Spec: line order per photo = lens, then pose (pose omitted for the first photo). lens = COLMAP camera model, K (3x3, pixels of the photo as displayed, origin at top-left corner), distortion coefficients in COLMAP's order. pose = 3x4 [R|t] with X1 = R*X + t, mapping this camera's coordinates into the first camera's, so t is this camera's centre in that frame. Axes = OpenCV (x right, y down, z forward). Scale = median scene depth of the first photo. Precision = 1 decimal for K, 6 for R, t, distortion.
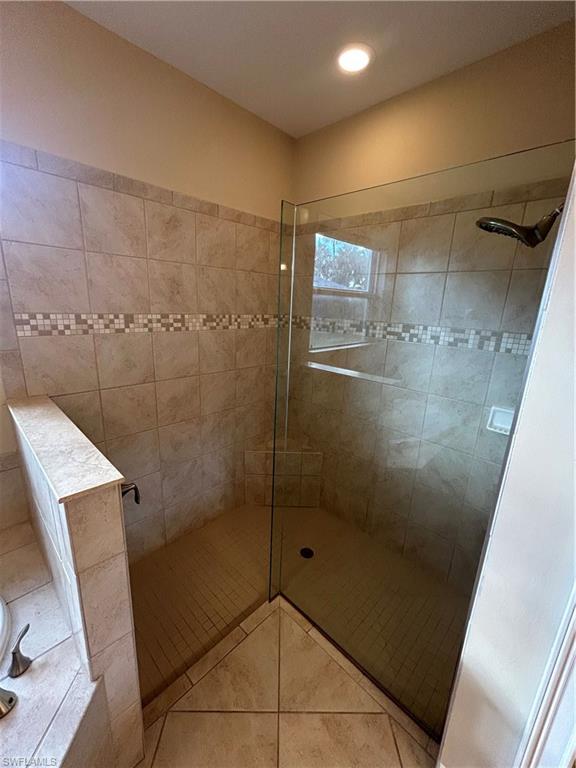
lens RADIAL K [[309.8, 0, 290.6], [0, 309.8, 380.8], [0, 0, 1]] dist [-0.000947, 0.000126]
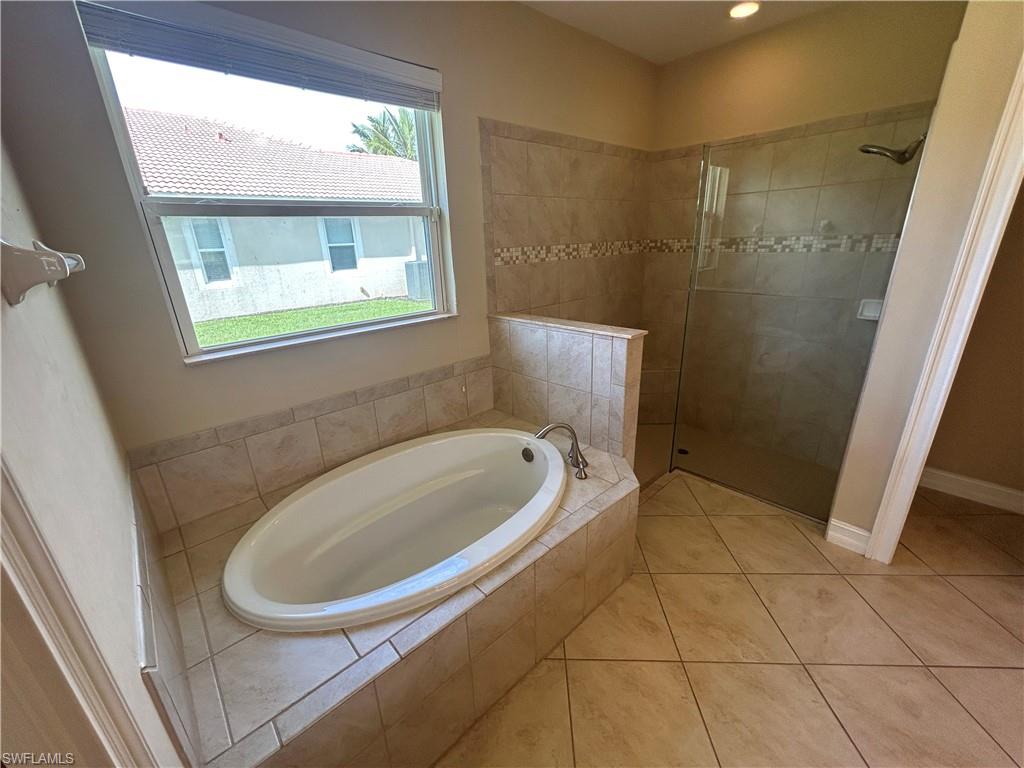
lens RADIAL K [[413.1, 0, 512.0], [0, 413.1, 384.0], [0, 0, 1]] dist [-0.000947, 0.000126]
pose [[0.995164, -0.053949, -0.082082, -0.516450], [0.061222, 0.994163, 0.088841, 0.162856], [0.076810, -0.093437, 0.992658, -0.636353]]
